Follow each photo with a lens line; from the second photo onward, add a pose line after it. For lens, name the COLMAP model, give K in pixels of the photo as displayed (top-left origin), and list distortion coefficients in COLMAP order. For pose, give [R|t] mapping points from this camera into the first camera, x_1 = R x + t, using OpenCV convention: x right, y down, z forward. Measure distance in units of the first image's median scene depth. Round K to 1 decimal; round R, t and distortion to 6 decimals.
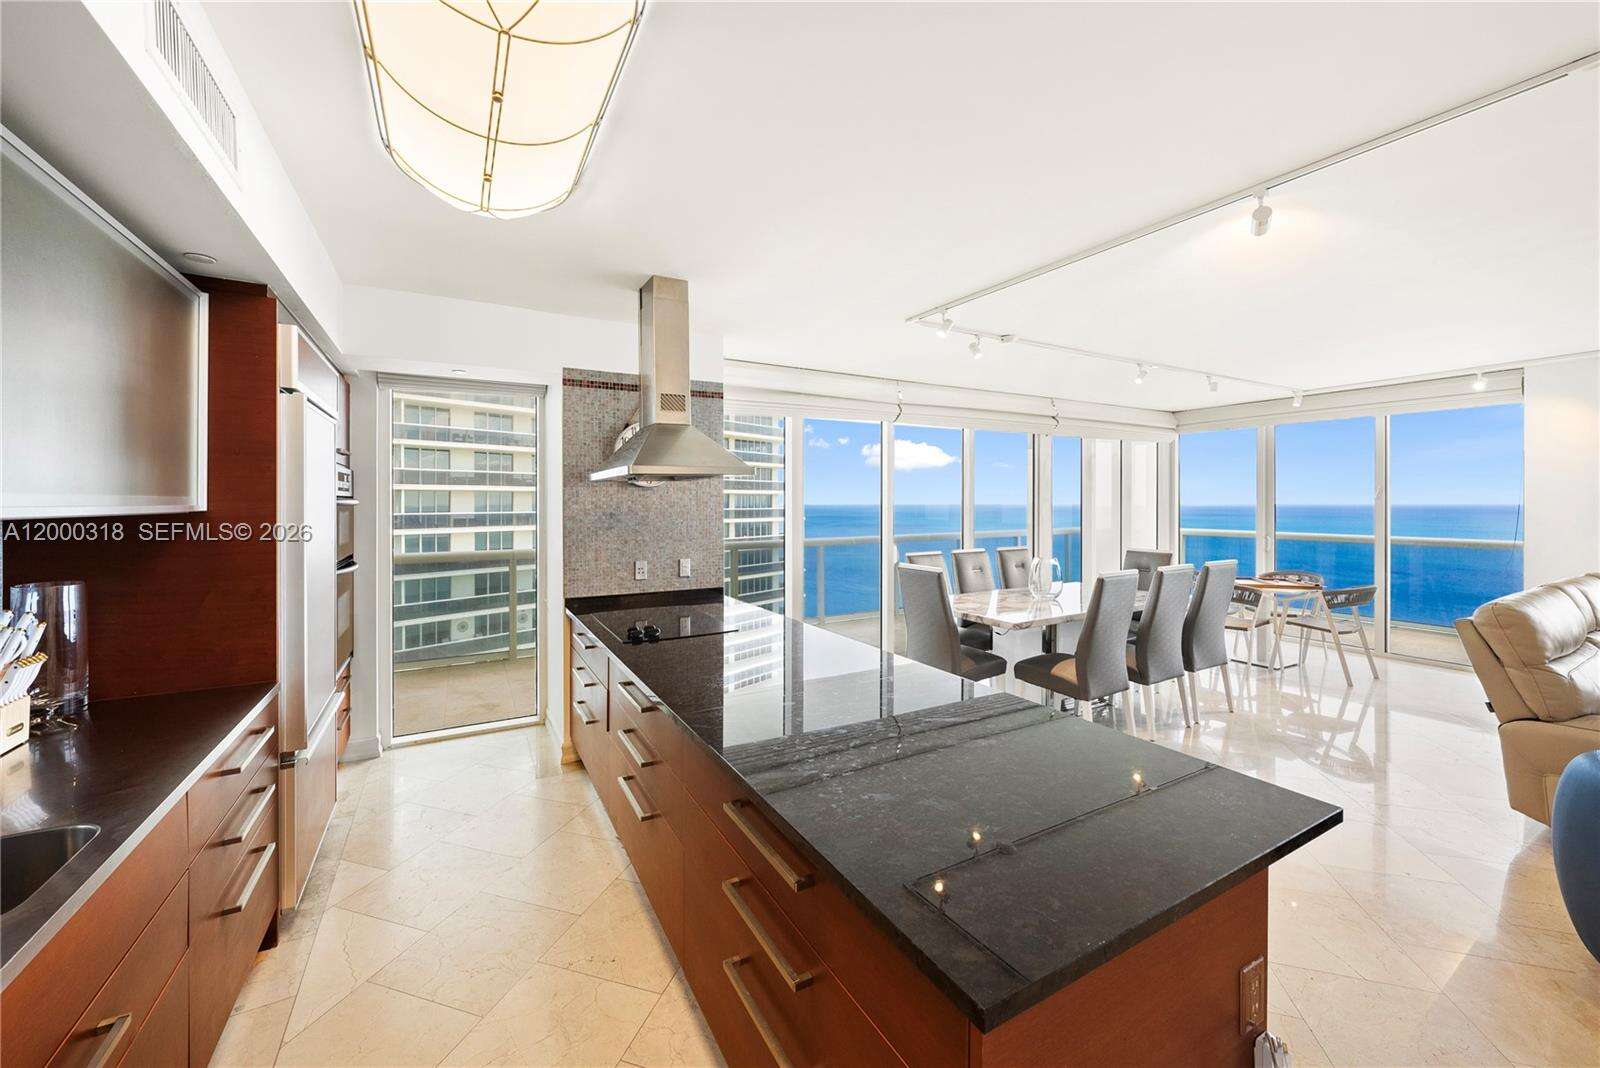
lens RADIAL K [[609.3, 0, 791.9], [0, 609.3, 506.4], [0, 0, 1]] dist [0.001233, 0.000156]
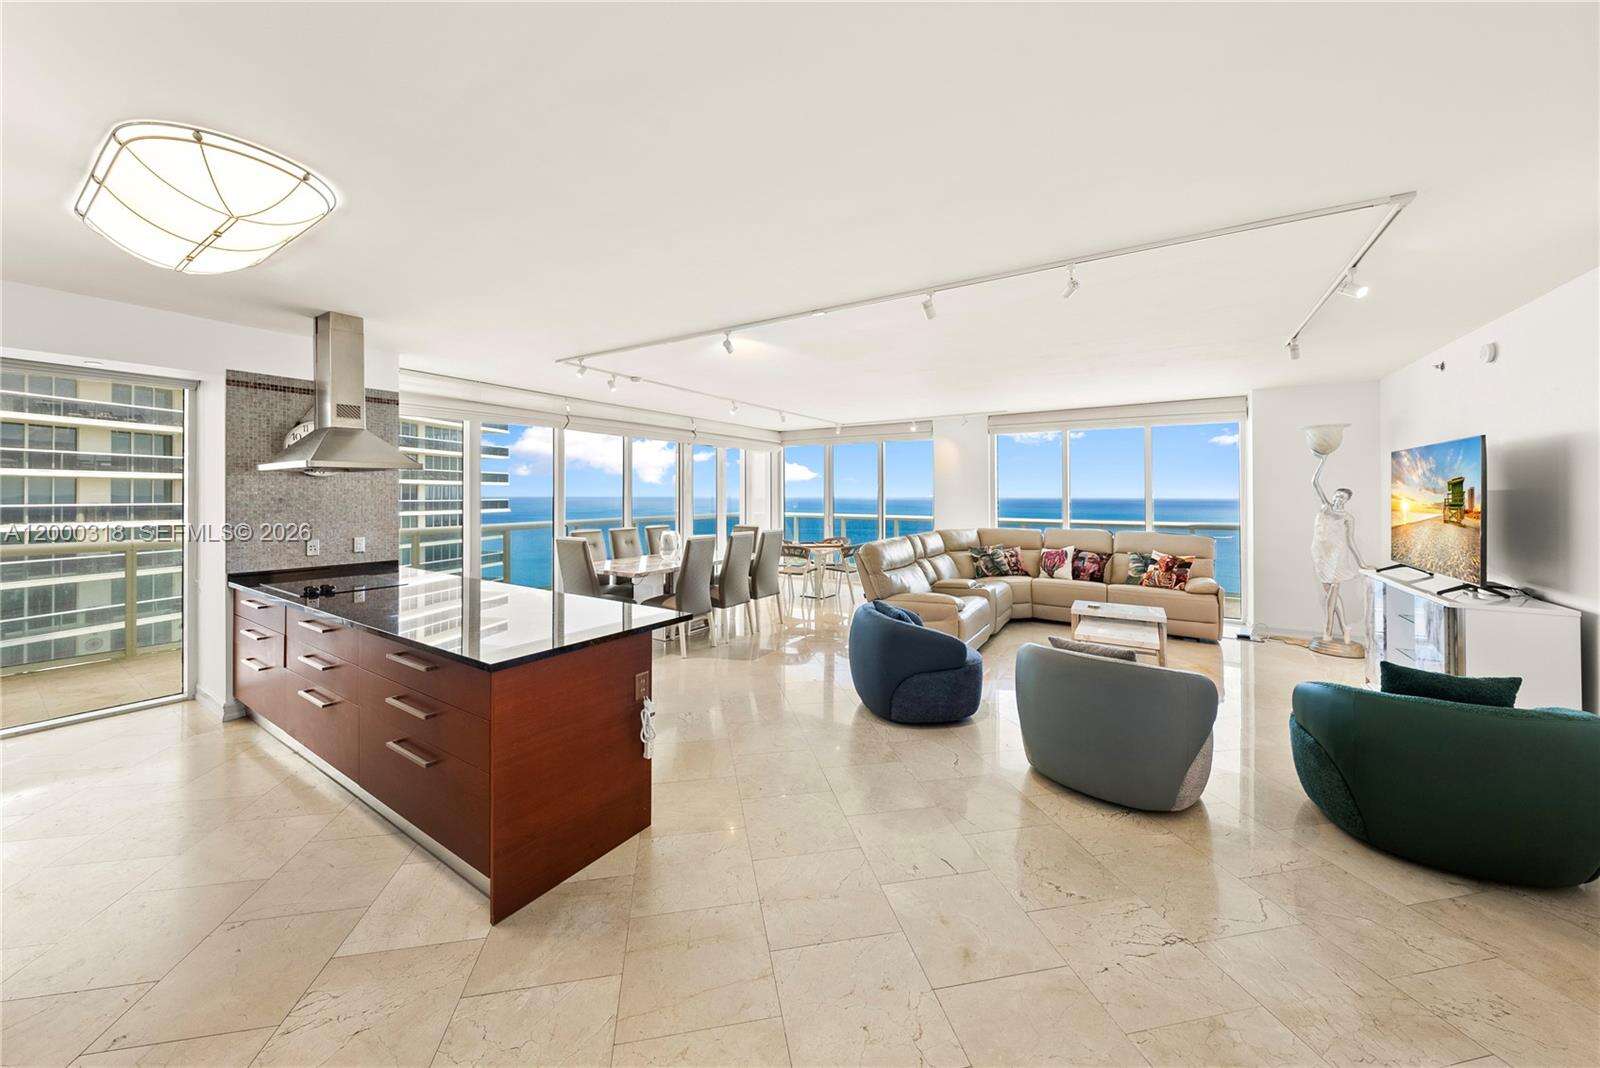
lens RADIAL K [[560.7, 0, 790.7], [0, 560.7, 498.1], [0, 0, 1]] dist [0.000853, -0.000316]
pose [[0.886089, 0.001955, 0.463511, 0.062100], [-0.001328, 0.999998, -0.001678, 0.009973], [-0.463513, 0.000872, 0.886090, -0.359260]]
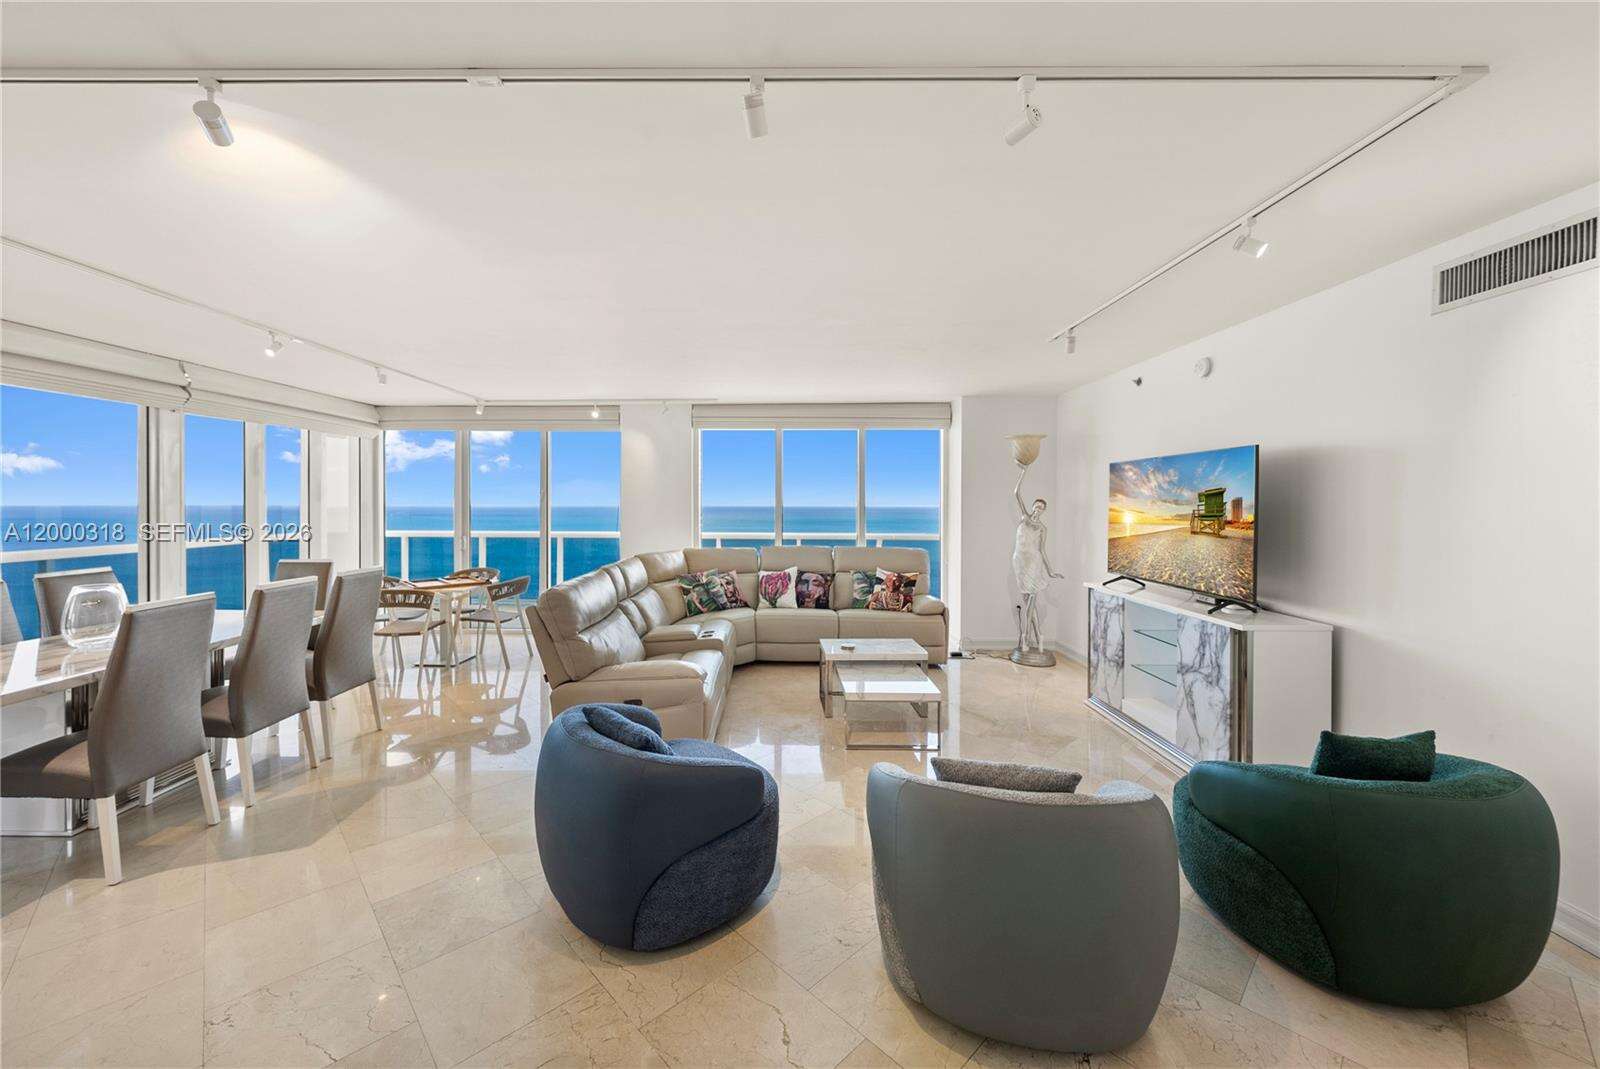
lens RADIAL K [[609.3, 0, 770.4], [0, 609.3, 502.6], [0, 0, 1]] dist [0.001233, 0.000156]
pose [[0.510059, 0.005649, 0.860121, 0.253021], [0.002305, 0.999966, -0.007934, 0.001319], [-0.860137, 0.006030, 0.510028, 0.019450]]
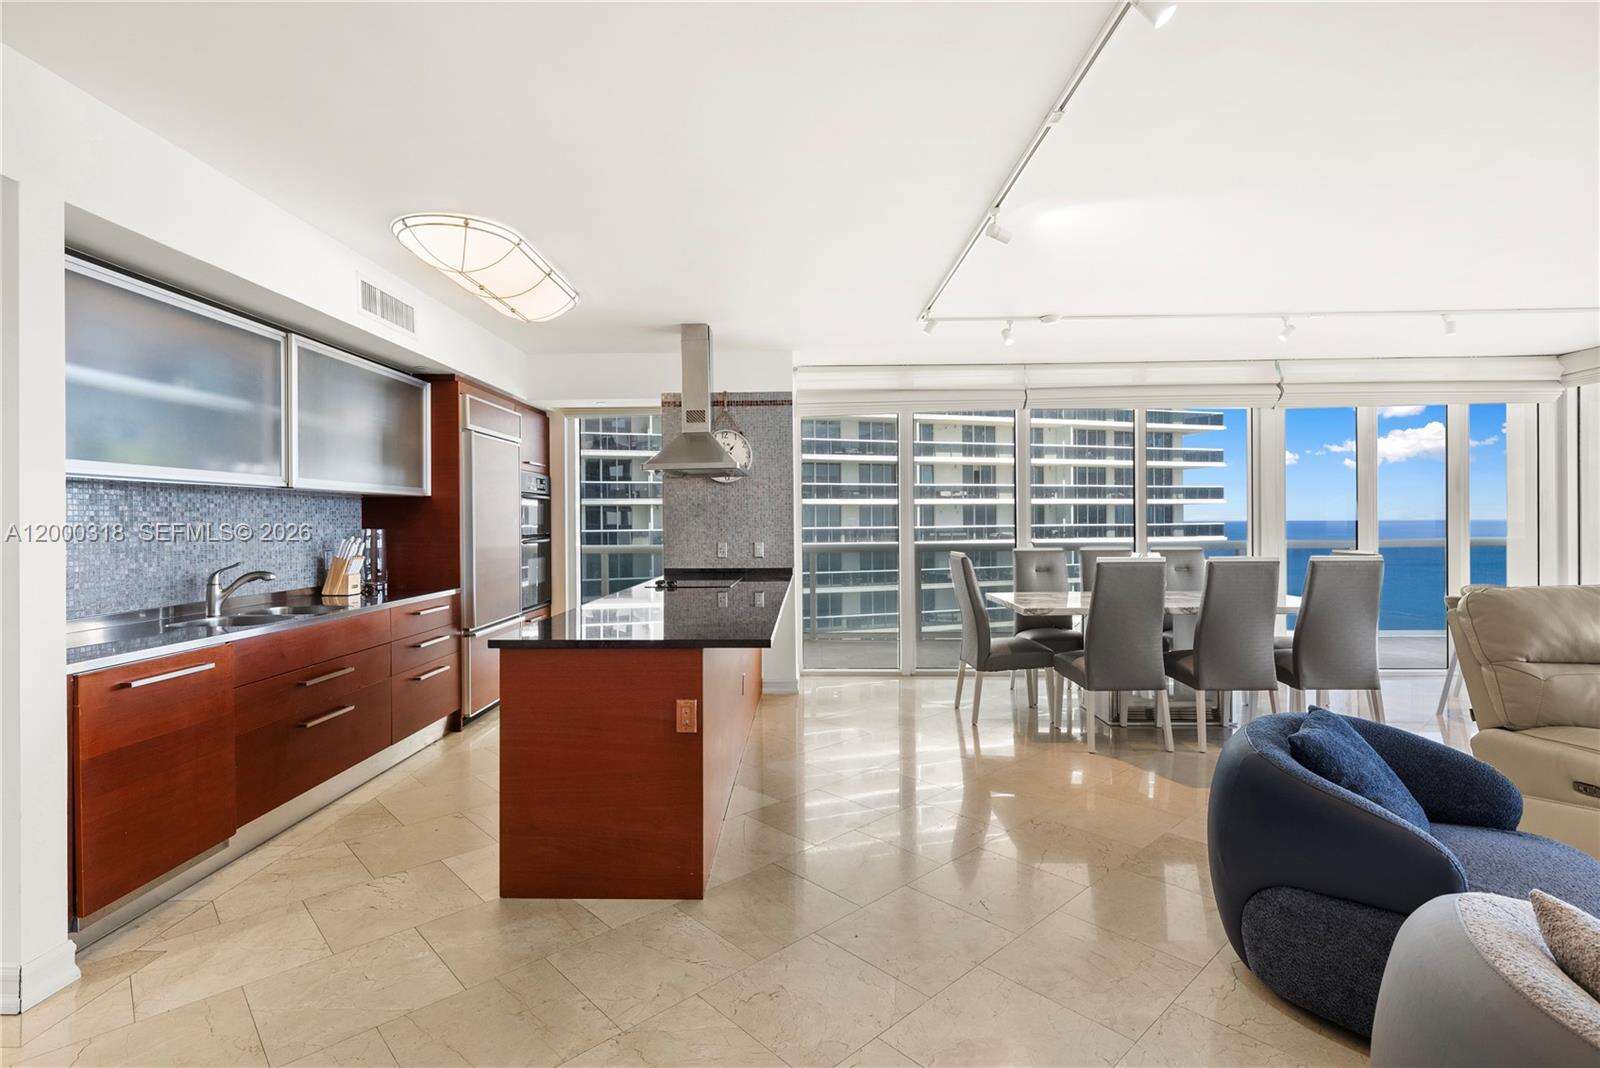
lens RADIAL K [[767.5, 0, 796.1], [0, 767.5, 534.4], [0, 0, 1]] dist [0.005514, -0.000581]
pose [[0.863217, 0.004384, -0.504813, 0.632230], [0.002068, 0.999923, 0.012219, 0.051223], [0.504828, -0.011592, 0.863142, -0.258734]]
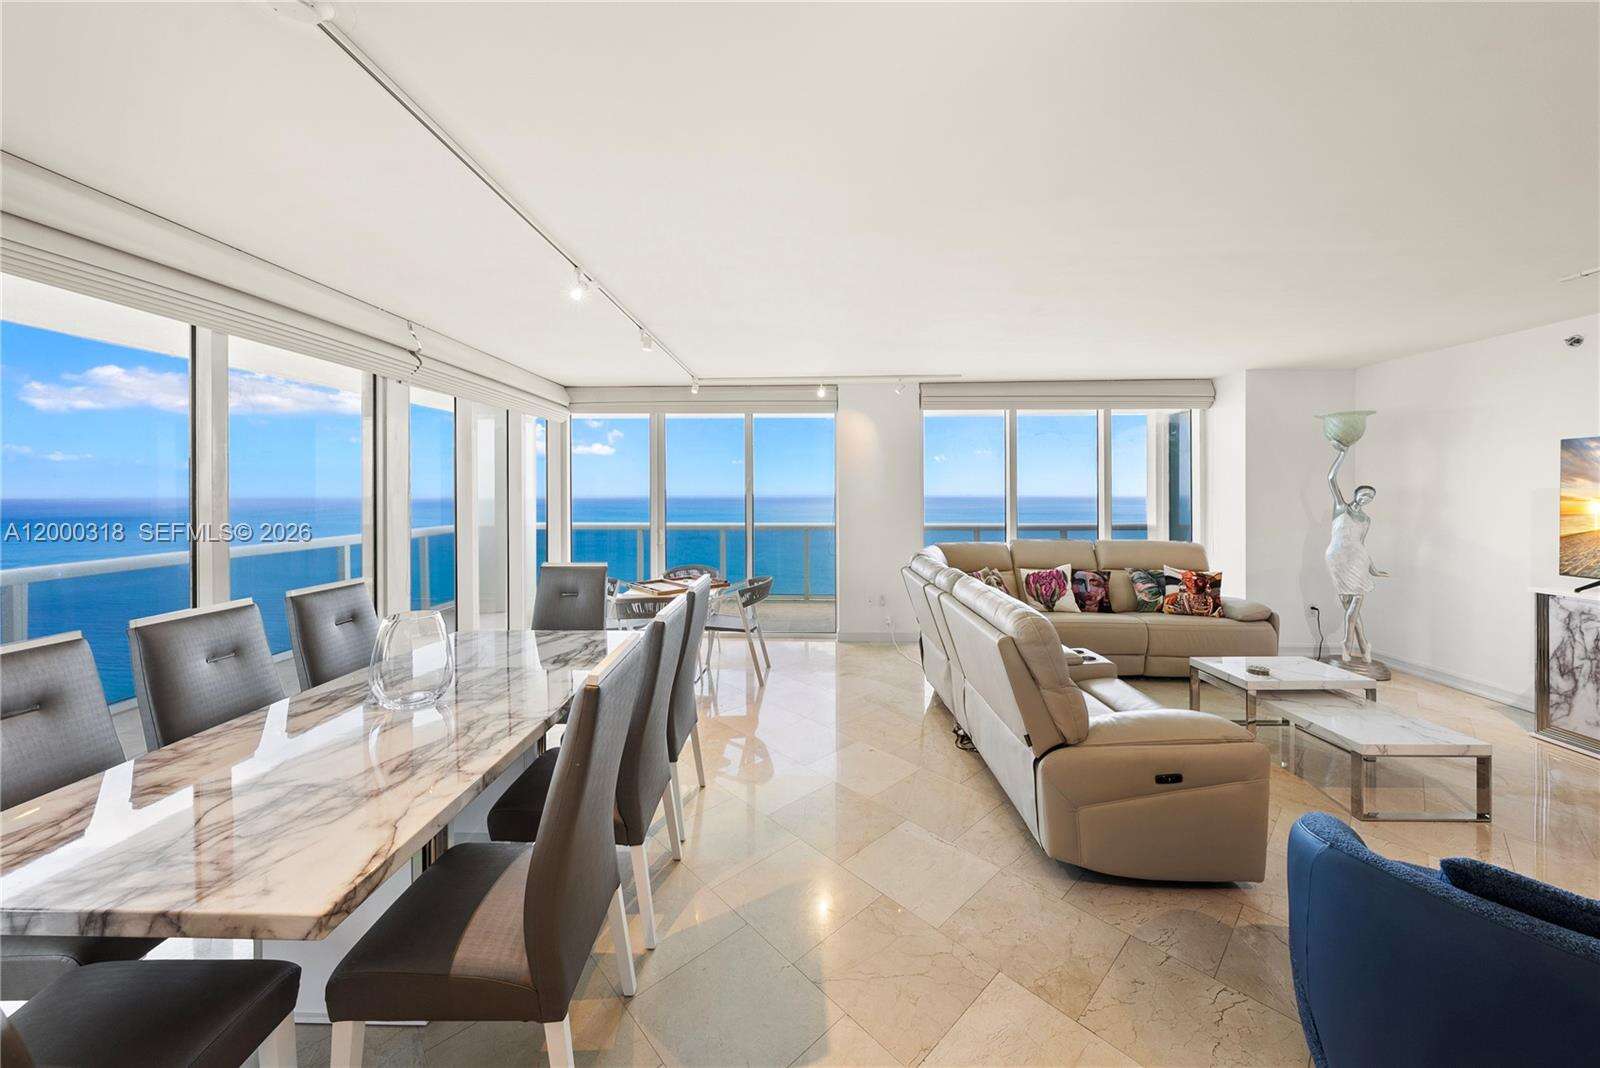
lens RADIAL K [[560.7, 0, 795.5], [0, 560.7, 492.9], [0, 0, 1]] dist [0.000853, -0.000316]
pose [[0.515353, 0.002544, 0.856974, 0.236632], [0.006014, 0.999960, -0.006585, -0.001298], [-0.856957, 0.008548, 0.515317, 0.624177]]
